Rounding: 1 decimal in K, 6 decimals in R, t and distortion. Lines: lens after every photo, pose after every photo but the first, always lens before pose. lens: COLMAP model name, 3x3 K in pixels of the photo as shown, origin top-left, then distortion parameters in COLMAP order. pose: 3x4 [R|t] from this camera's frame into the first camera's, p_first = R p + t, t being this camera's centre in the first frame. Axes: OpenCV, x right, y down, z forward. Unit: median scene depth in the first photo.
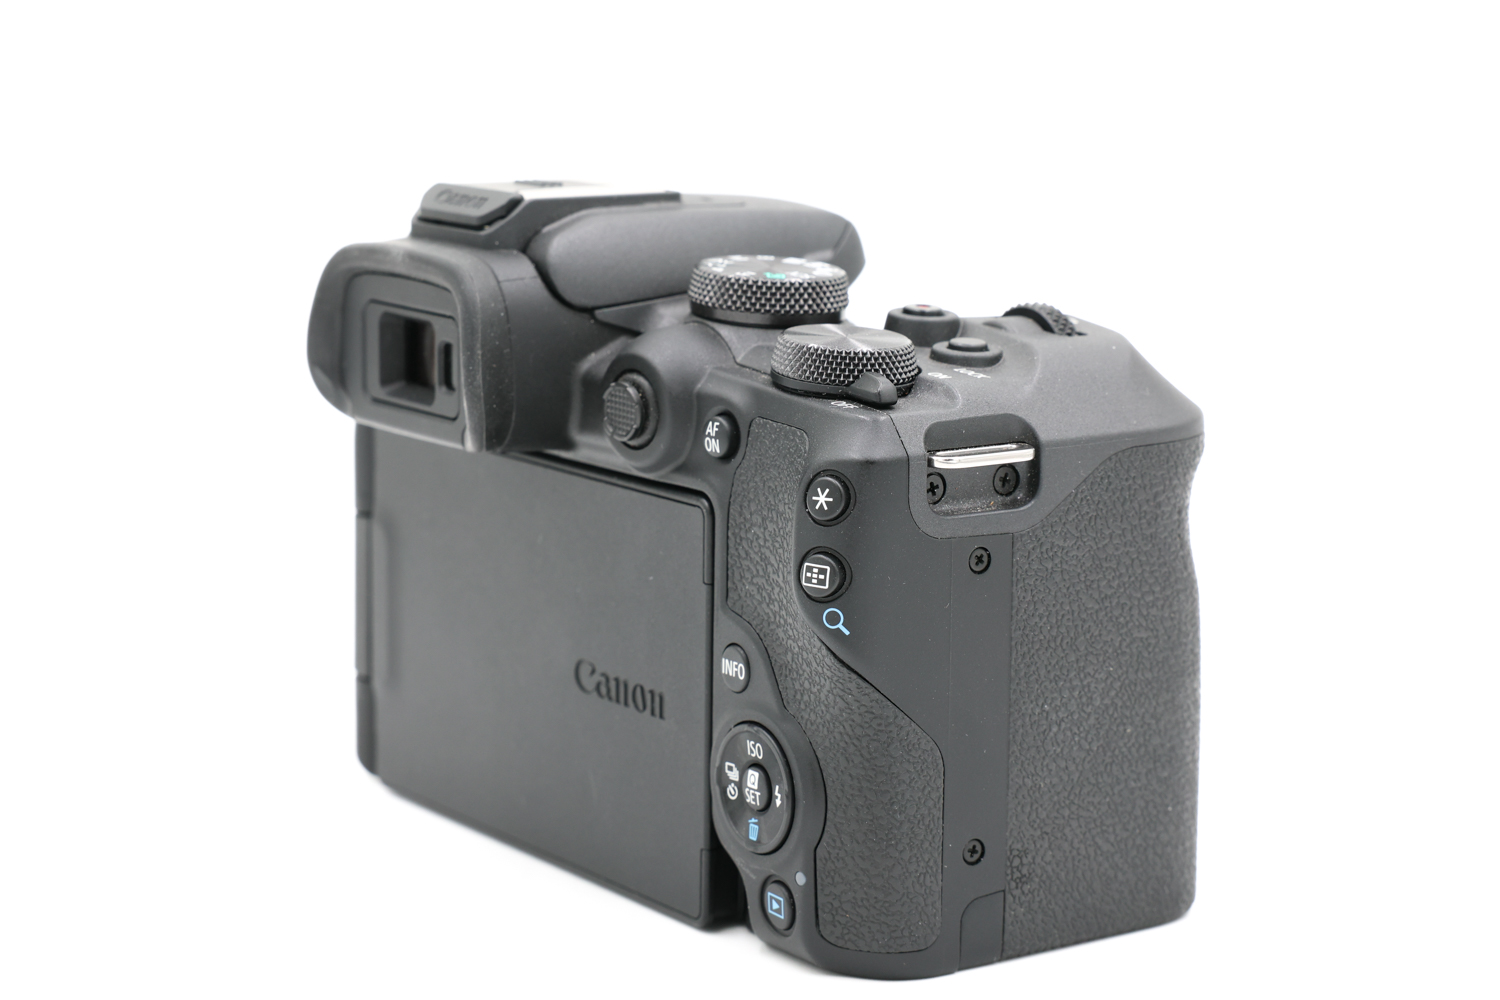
lens RADIAL K [[3293.0, 0, 750.0], [0, 3293.0, 500.0], [0, 0, 1]] dist [0.011480, -0.012872]
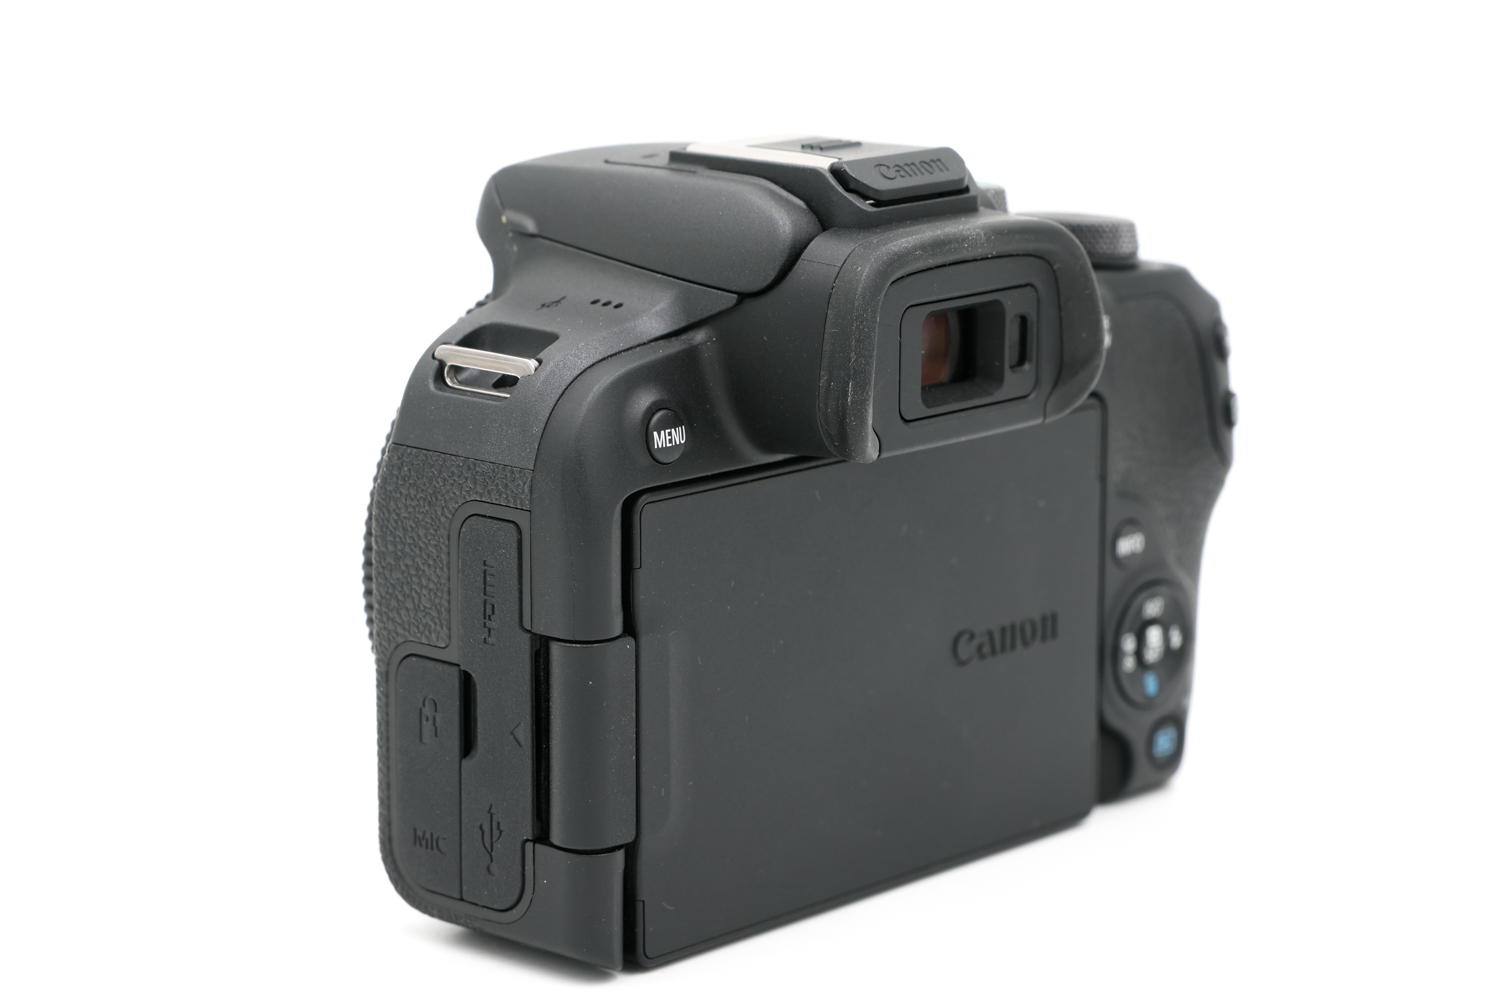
lens RADIAL K [[4020.1, 0, 749.6], [0, 4020.1, 455.6], [0, 0, 1]] dist [0.450570, 0.060609]
pose [[-0.202162, -0.211688, 0.956200, -1.189567], [0.161333, 0.955822, 0.245714, -0.306897], [-0.965972, 0.203940, -0.159079, 1.313100]]
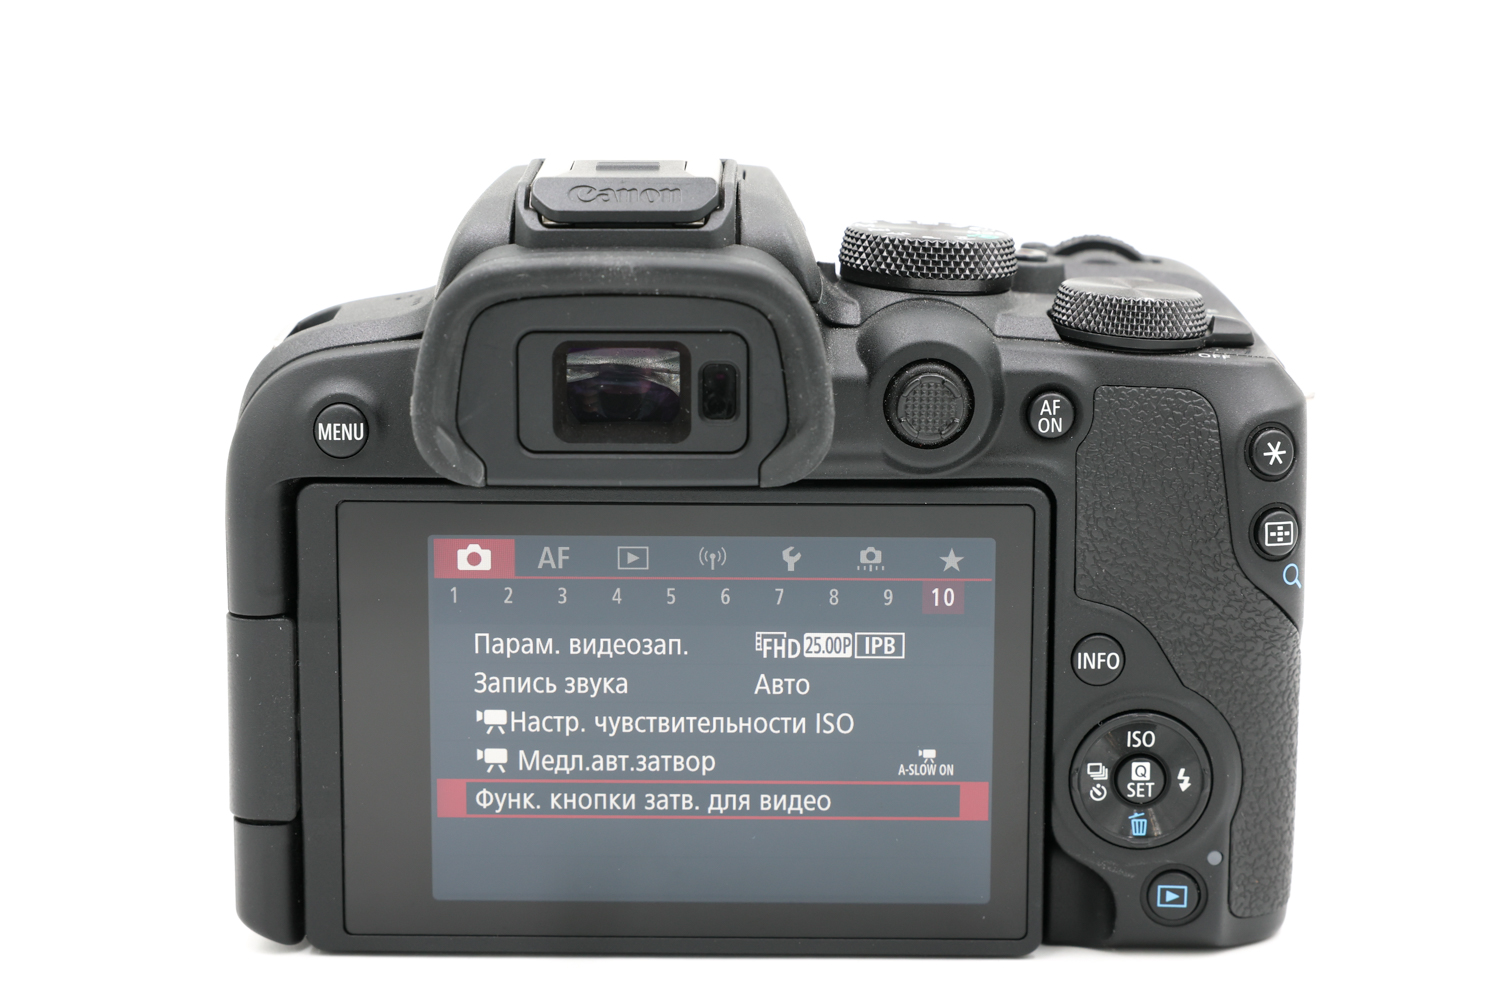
lens RADIAL K [[3648.5, 0, 750.0], [0, 3648.5, 500.0], [0, 0, 1]] dist [-0.007152, 0.019498]
pose [[0.600638, -0.173475, 0.780474, -0.853814], [0.148388, 0.983405, 0.104383, -0.114174], [-0.785630, 0.053117, 0.616412, 0.445158]]
